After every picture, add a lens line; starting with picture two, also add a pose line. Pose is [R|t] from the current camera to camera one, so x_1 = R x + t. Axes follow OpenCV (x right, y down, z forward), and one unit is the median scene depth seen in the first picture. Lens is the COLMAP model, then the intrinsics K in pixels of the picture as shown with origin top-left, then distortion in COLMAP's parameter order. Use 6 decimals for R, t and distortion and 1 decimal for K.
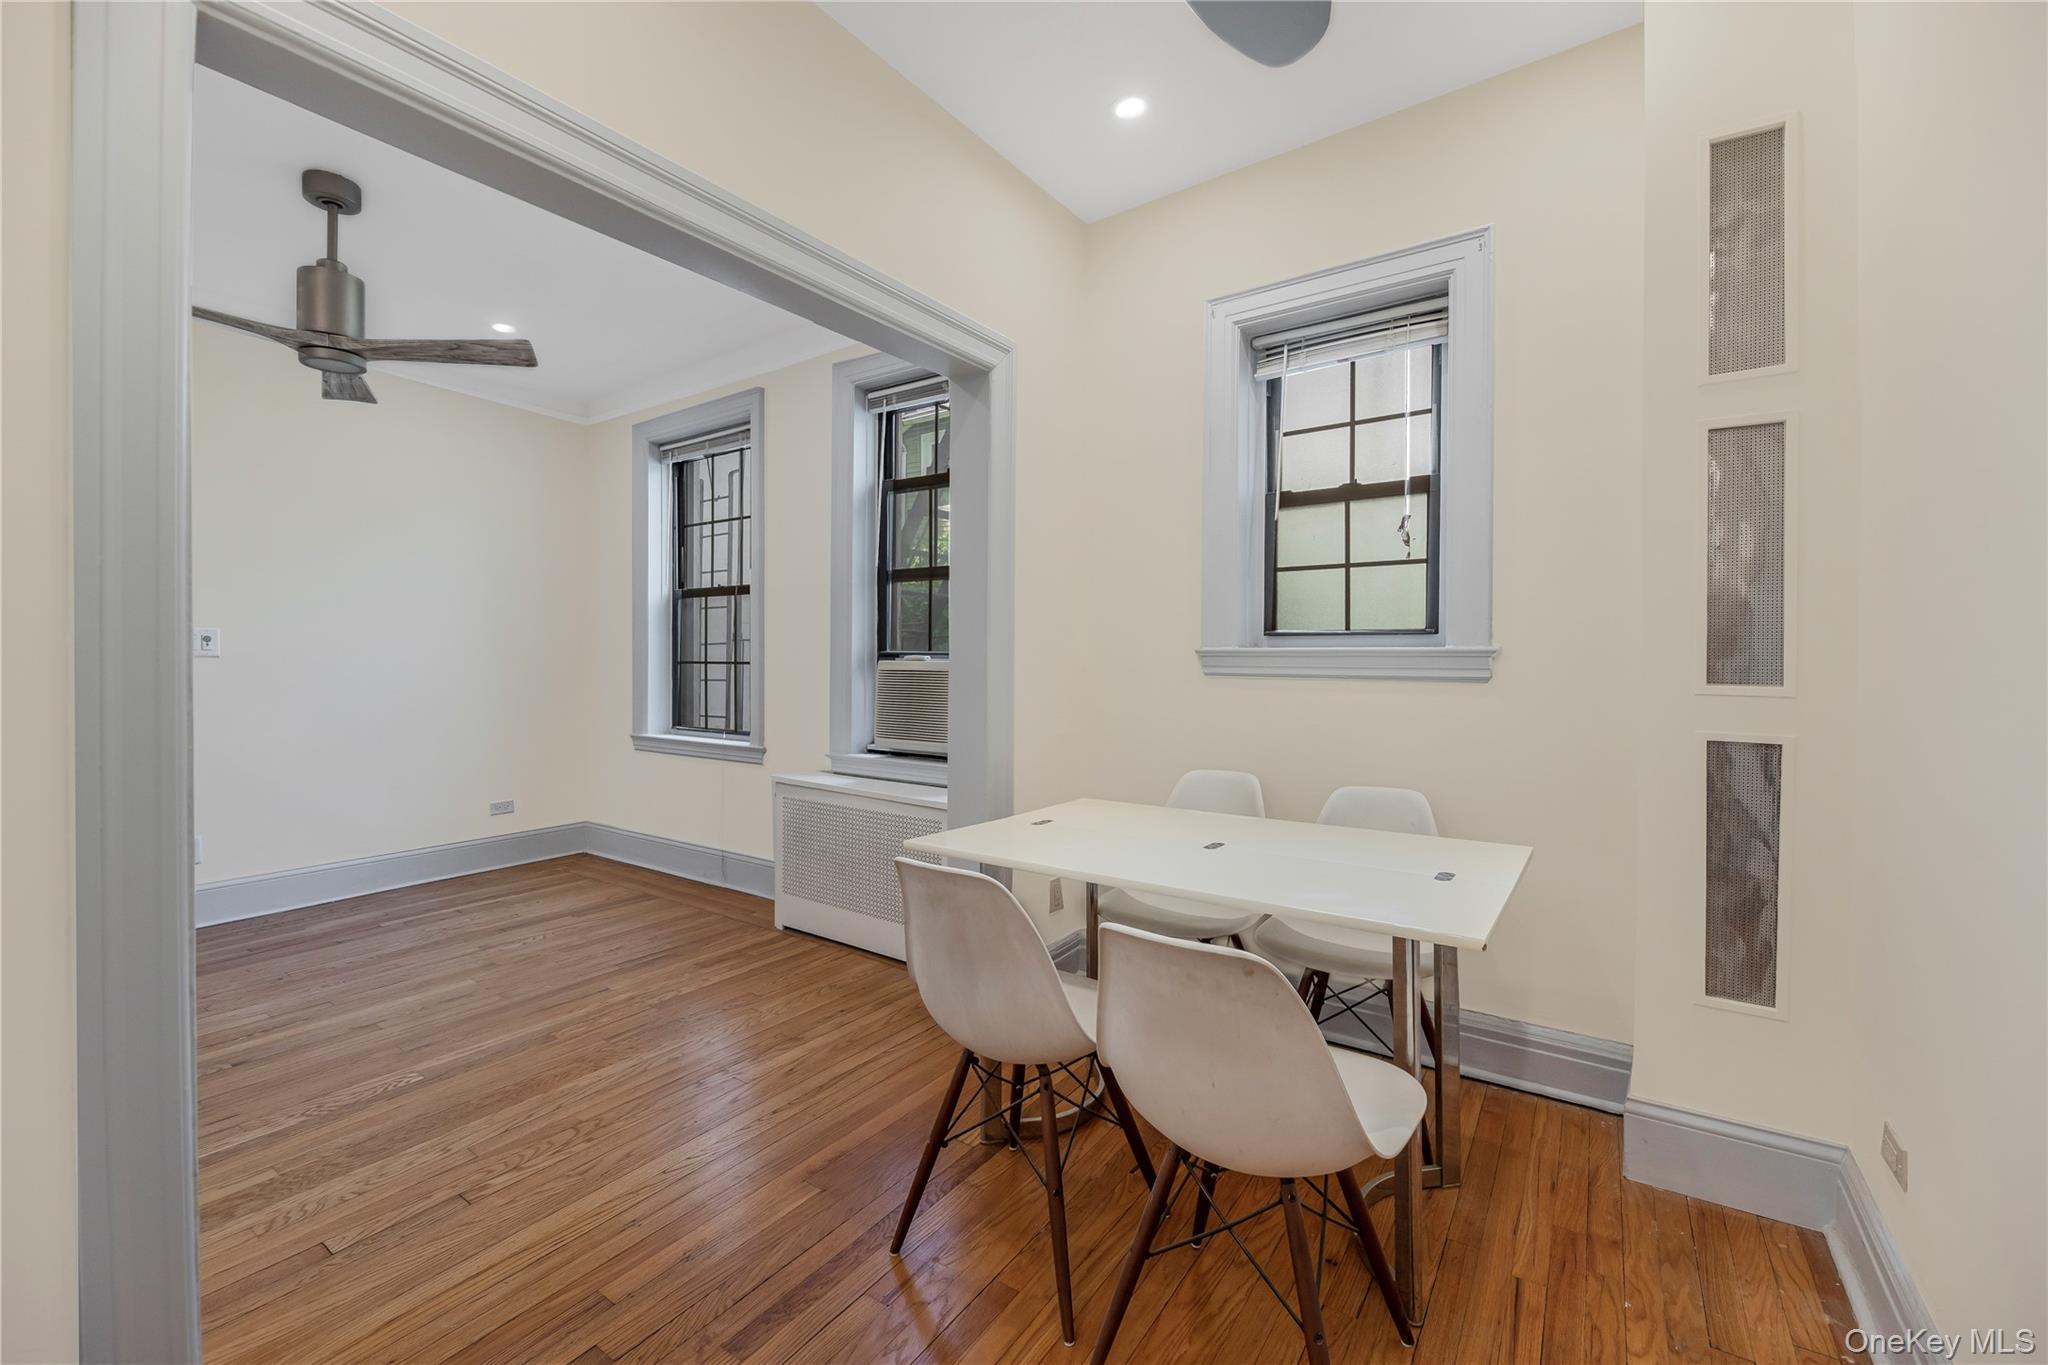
lens RADIAL K [[840.0, 0, 1021.6], [0, 840.0, 665.0], [0, 0, 1]] dist [-0.001272, -0.000993]
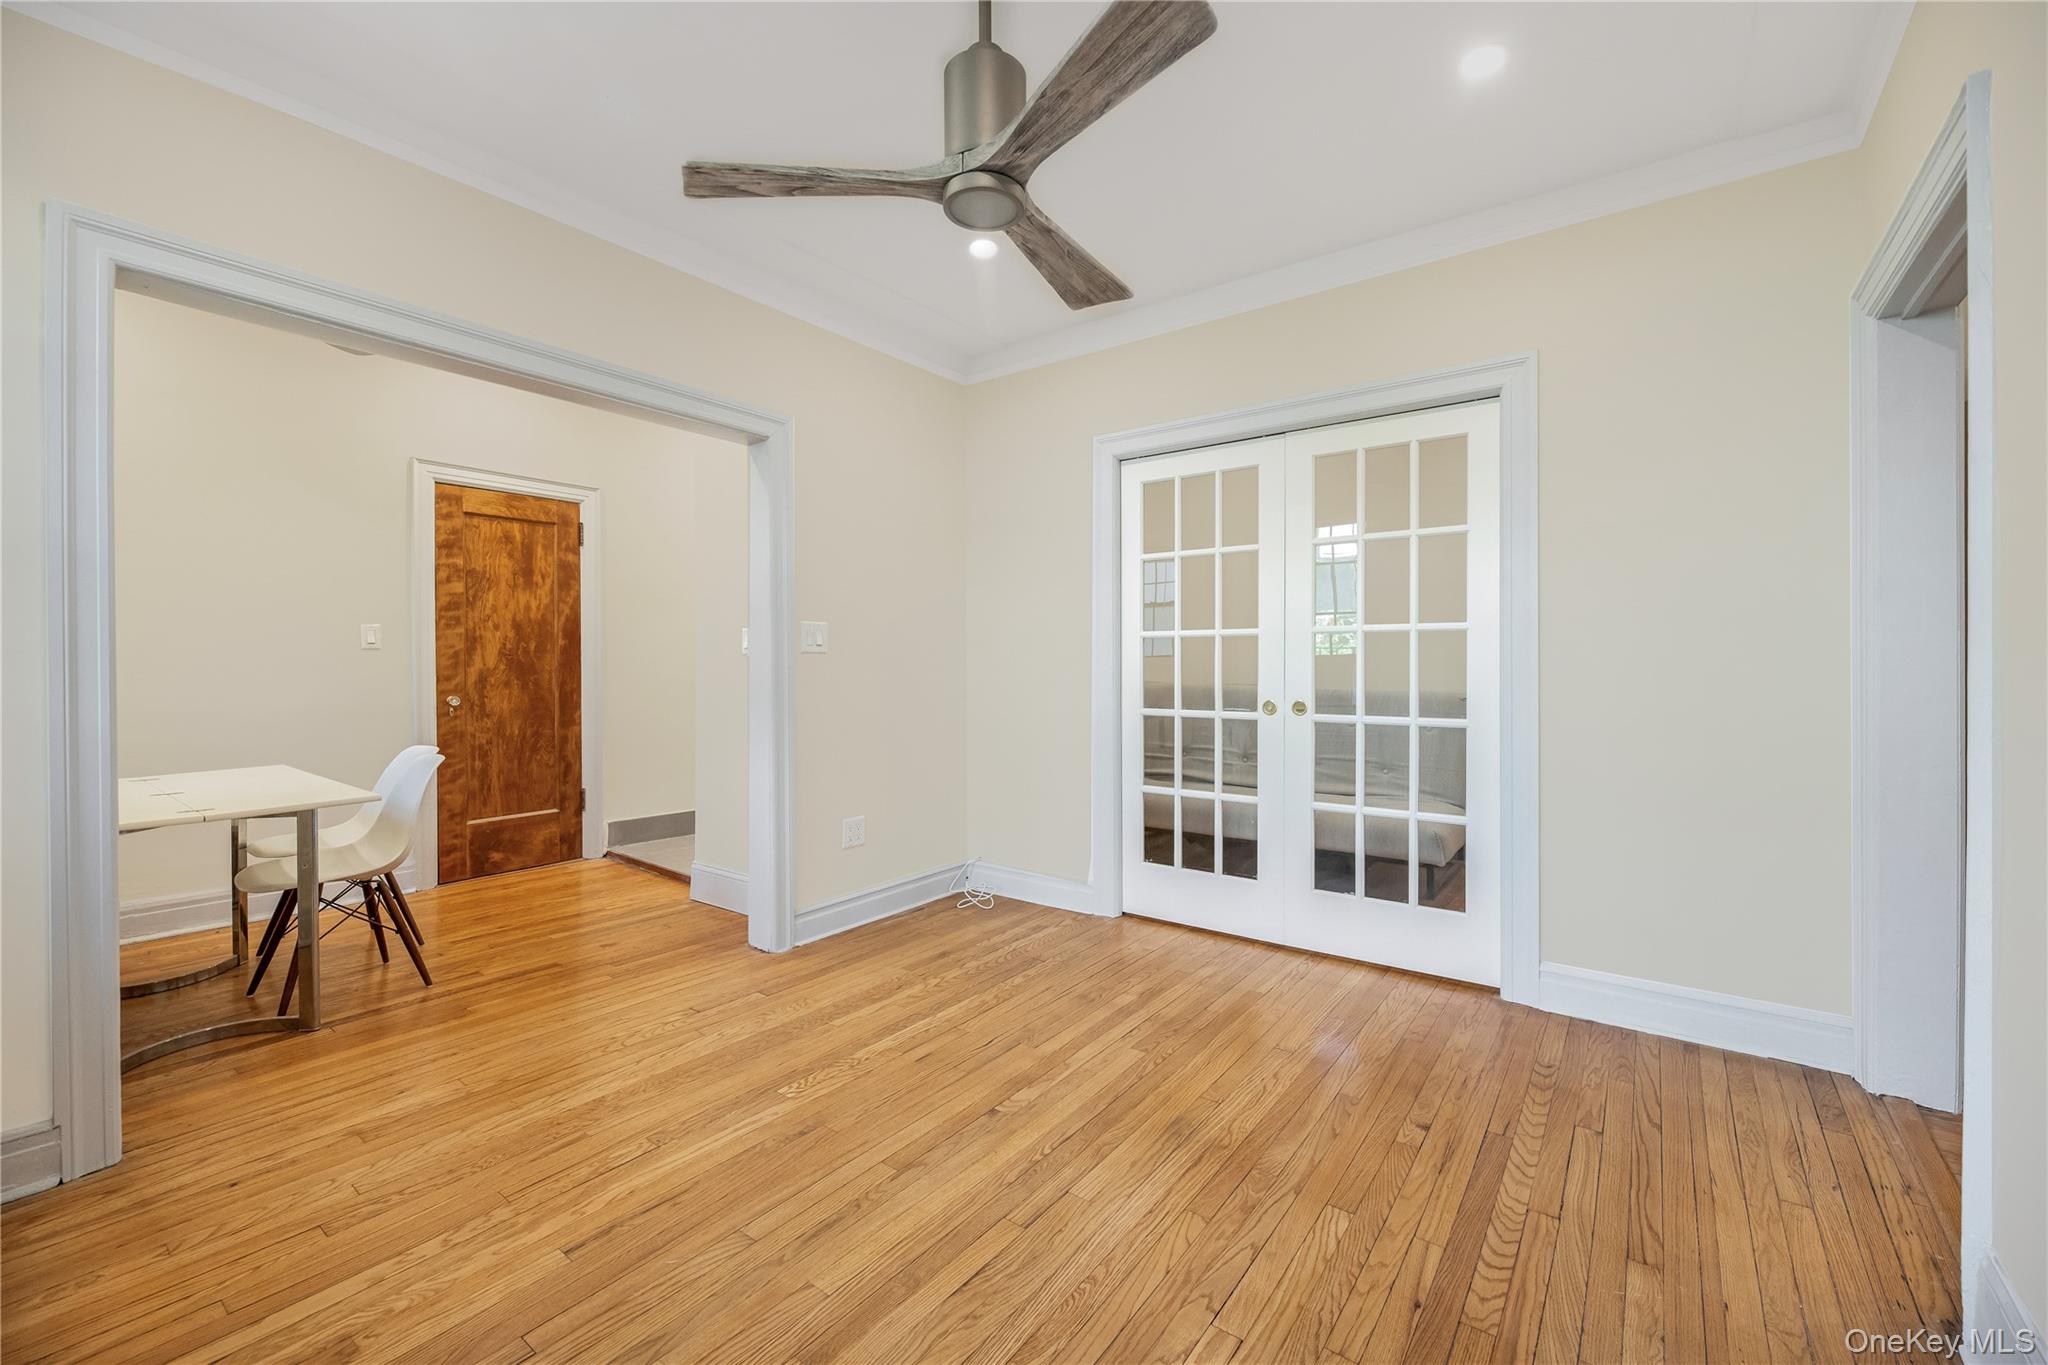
lens RADIAL K [[840.0, 0, 1025.2], [0, 840.0, 669.5], [0, 0, 1]] dist [-0.001272, -0.000993]
pose [[-0.999002, 0.001817, 0.044629, -0.990463], [0.002676, 0.999812, 0.019201, -0.011530], [-0.044586, 0.019301, -0.998819, 1.848018]]
